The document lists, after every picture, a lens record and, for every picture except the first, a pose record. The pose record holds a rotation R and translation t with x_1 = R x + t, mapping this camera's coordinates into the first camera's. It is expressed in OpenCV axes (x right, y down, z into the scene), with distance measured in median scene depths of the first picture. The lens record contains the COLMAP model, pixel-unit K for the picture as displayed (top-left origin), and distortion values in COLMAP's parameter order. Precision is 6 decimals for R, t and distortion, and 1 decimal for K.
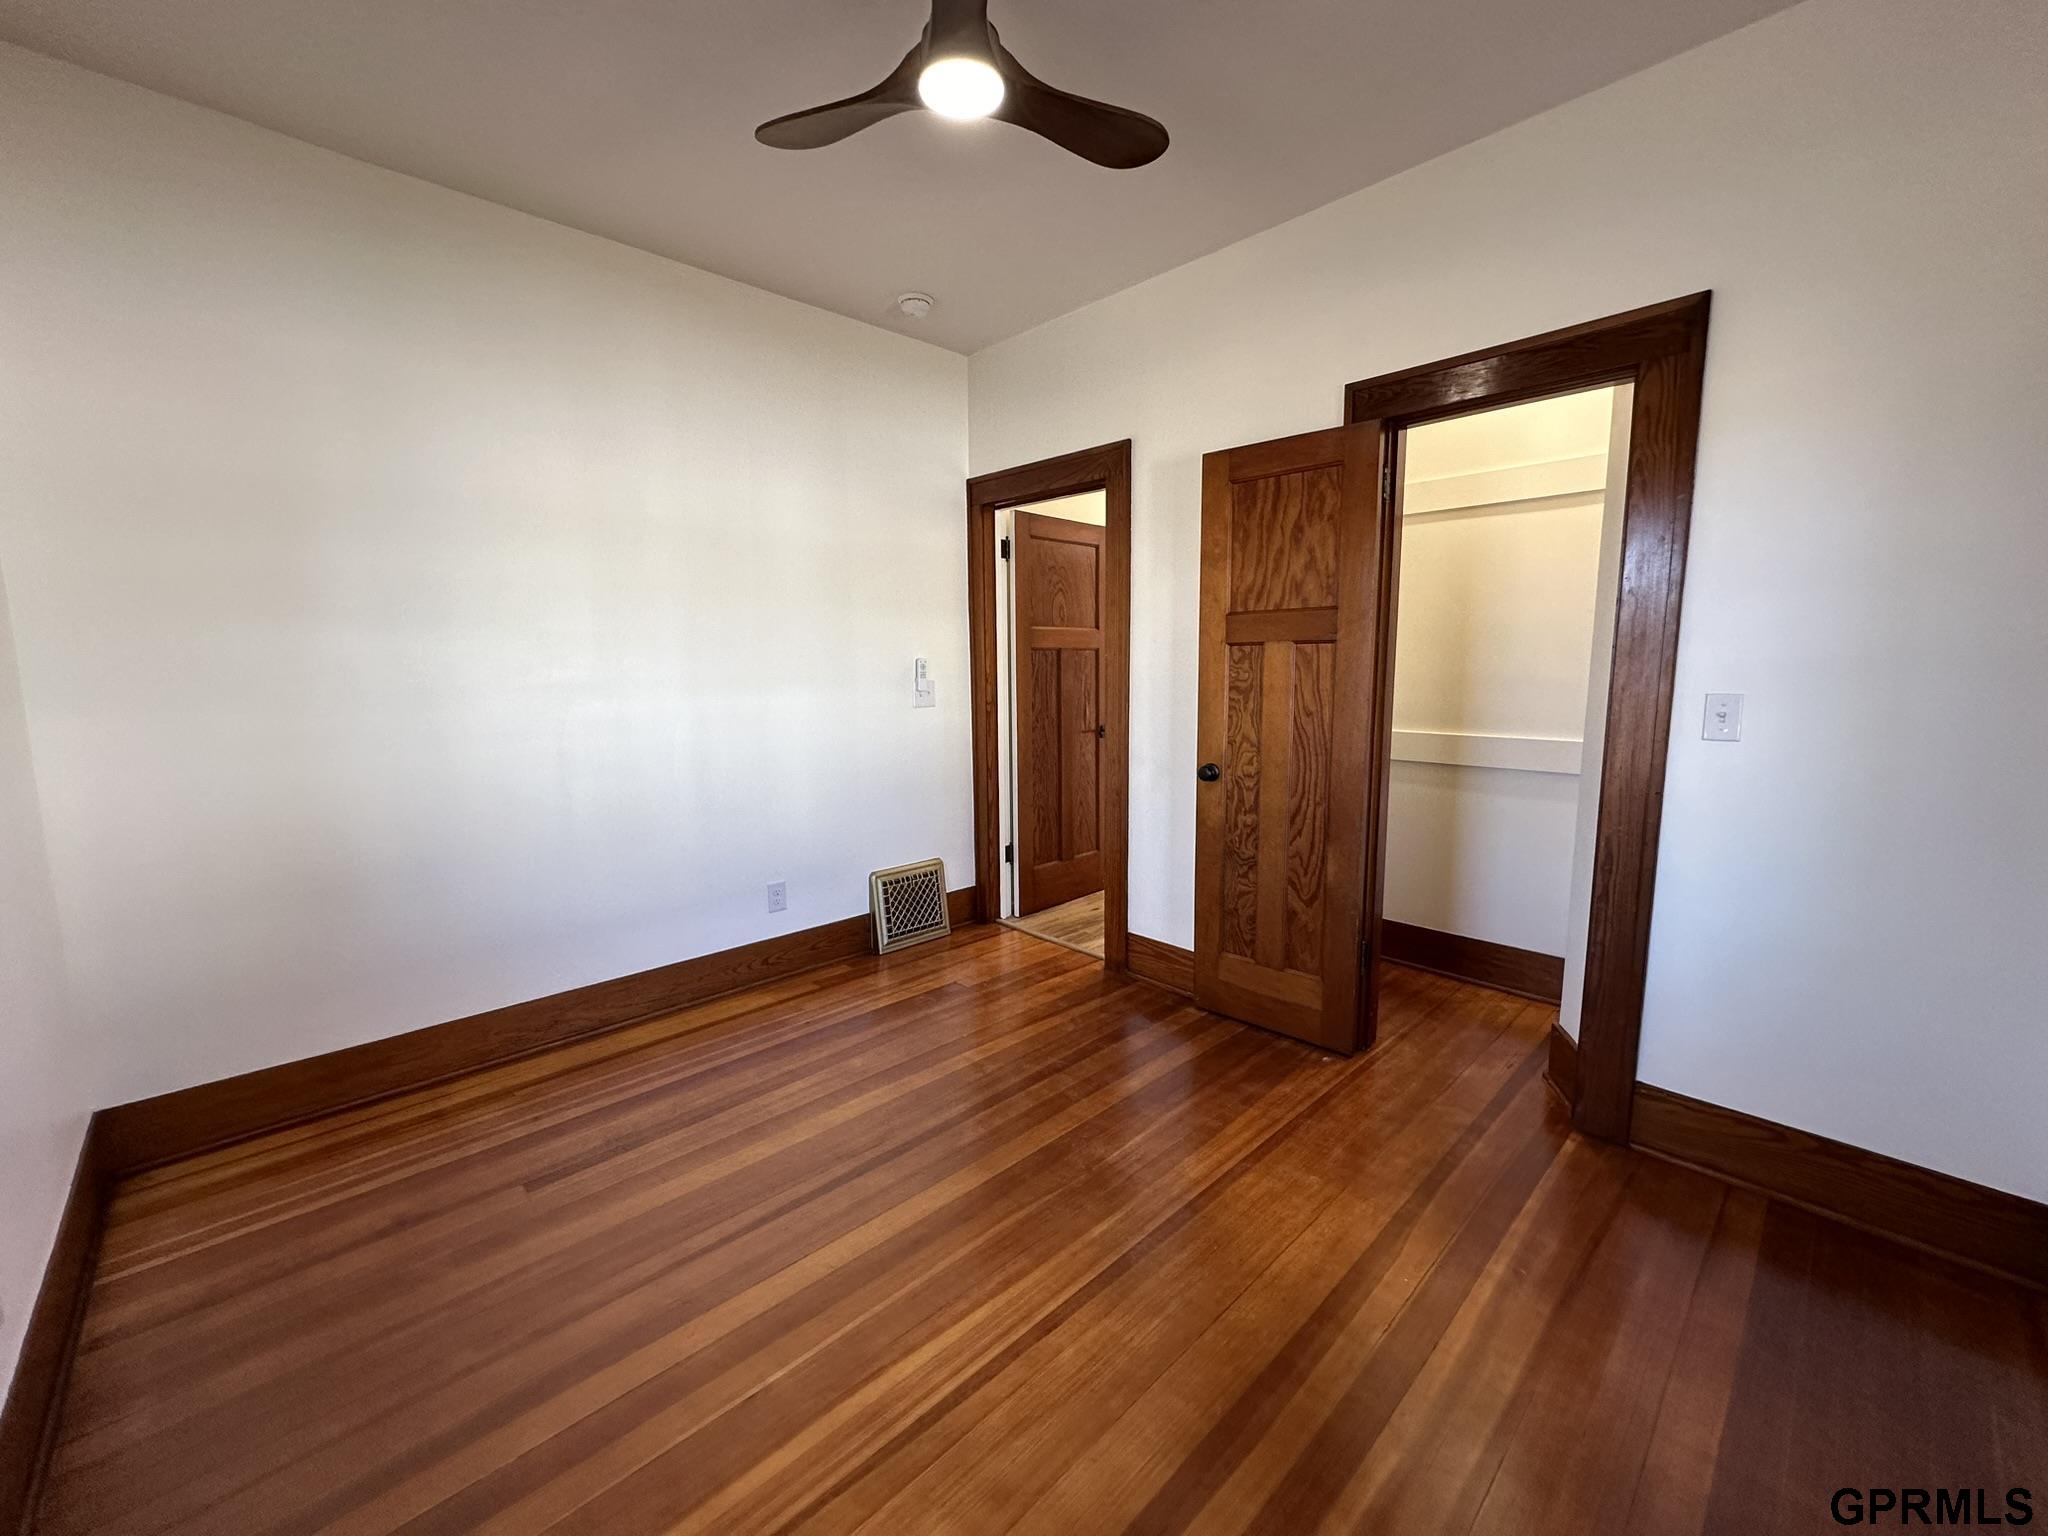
lens RADIAL K [[813.0, 0, 1024.8], [0, 813.0, 769.9], [0, 0, 1]] dist [-0.002686, 0.000962]
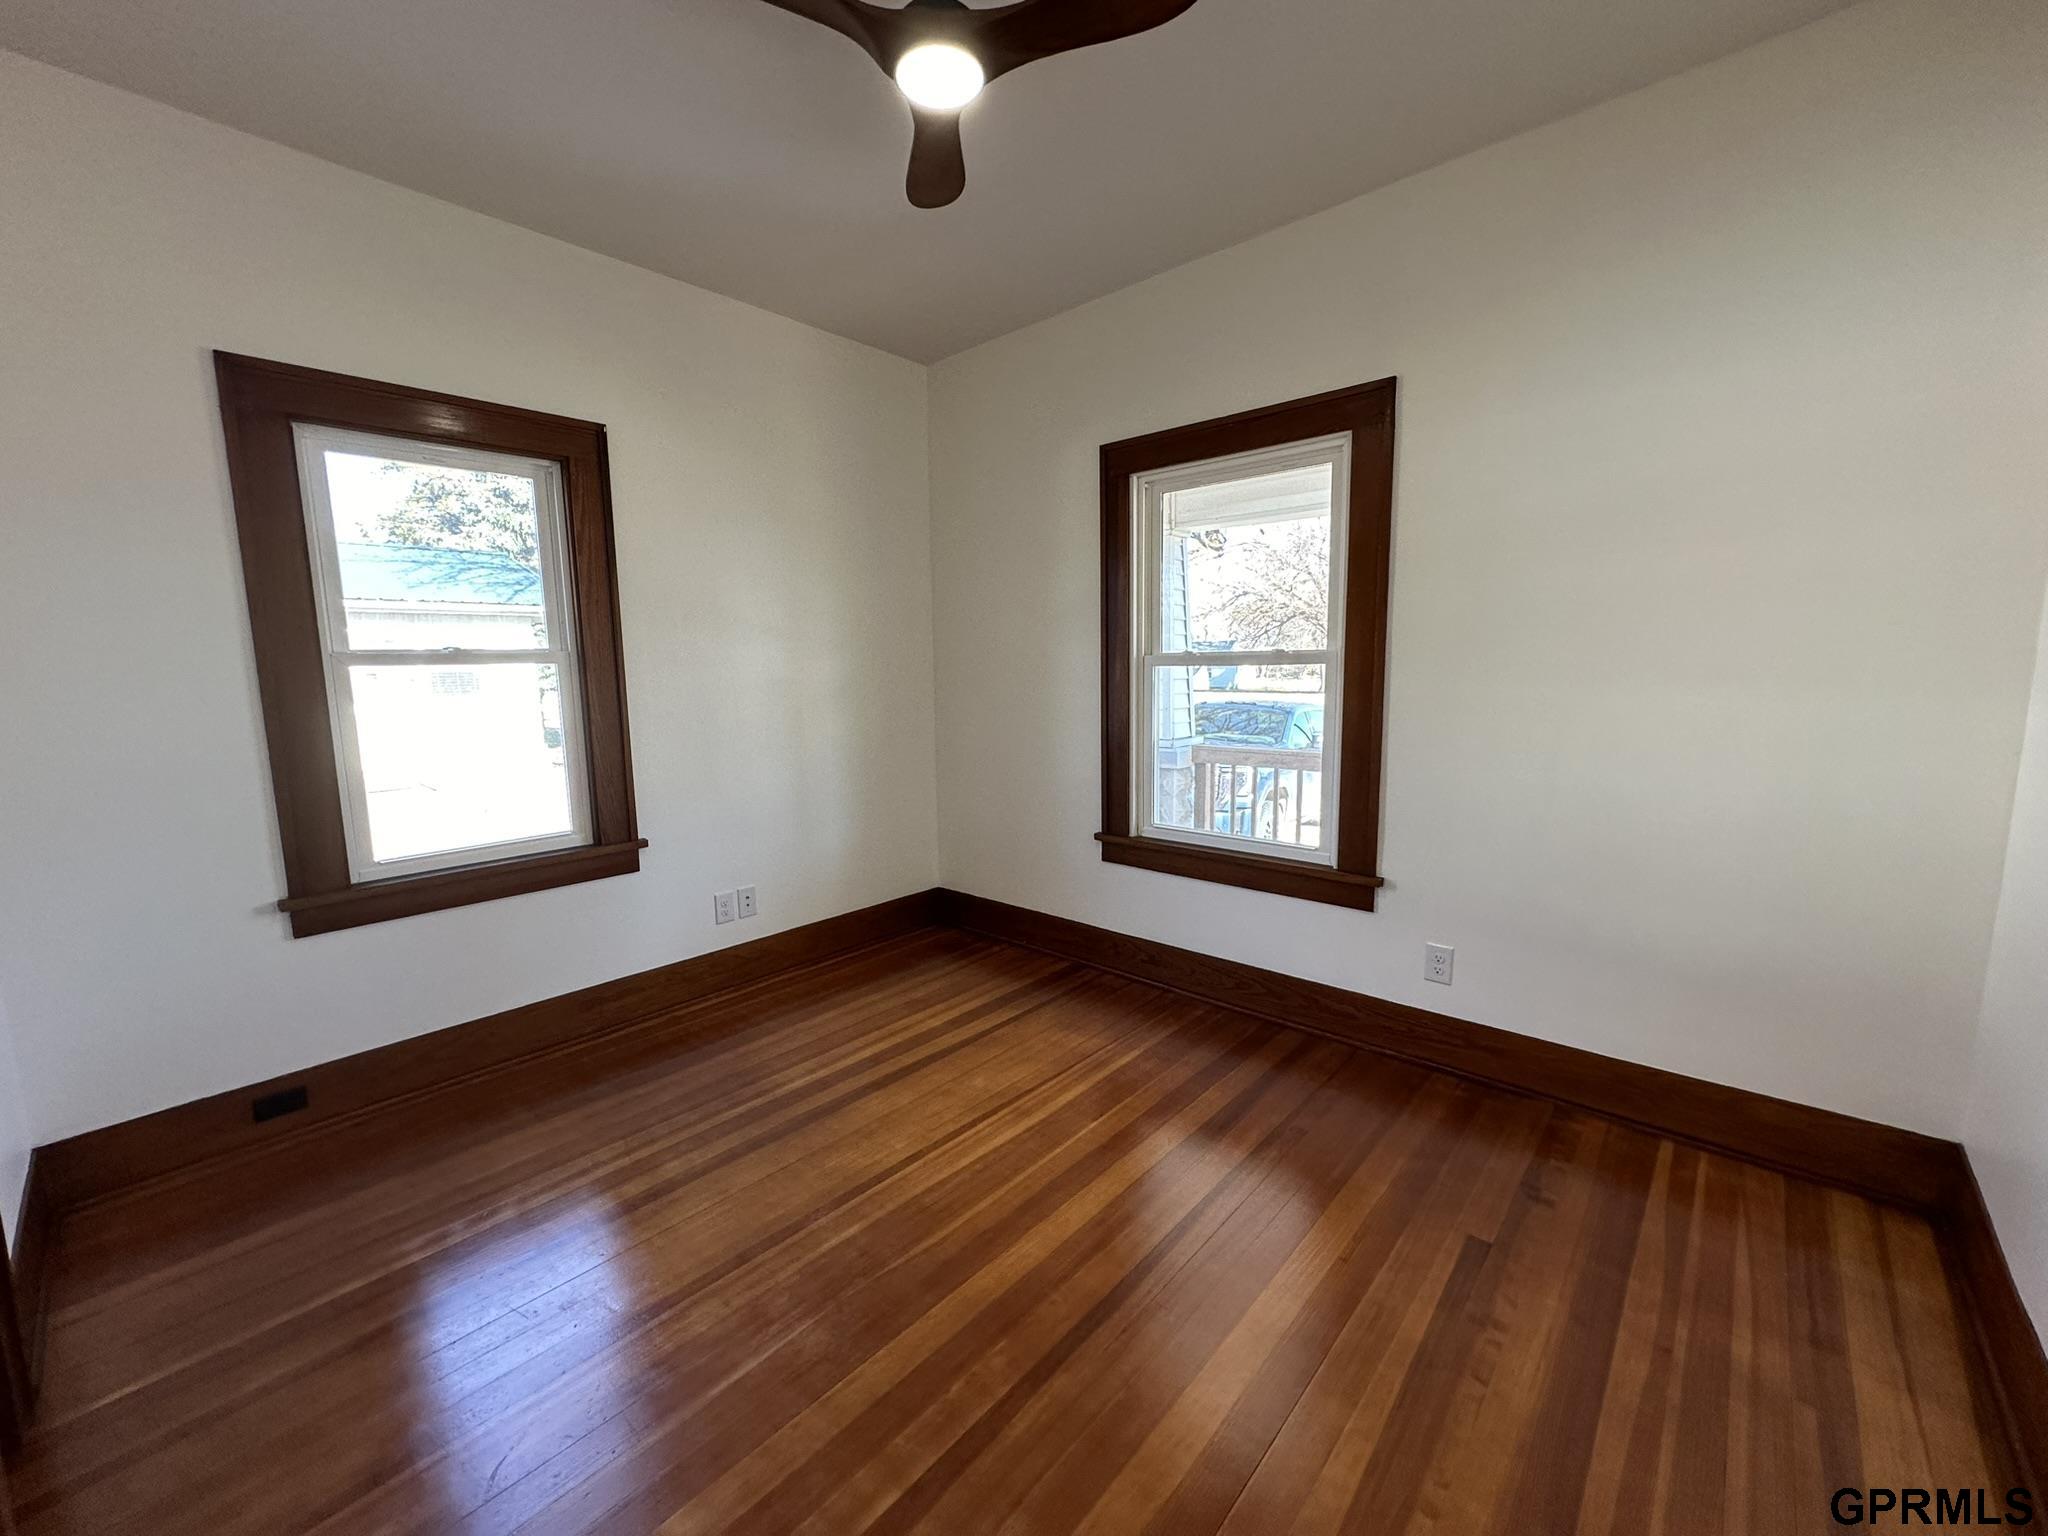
lens RADIAL K [[813.0, 0, 1021.6], [0, 813.0, 767.9], [0, 0, 1]] dist [-0.002686, 0.000962]
pose [[-0.996958, 0.039297, -0.067310, -0.079578], [0.019977, 0.963582, 0.266665, -0.272675], [0.075337, 0.264510, -0.961436, 1.944174]]
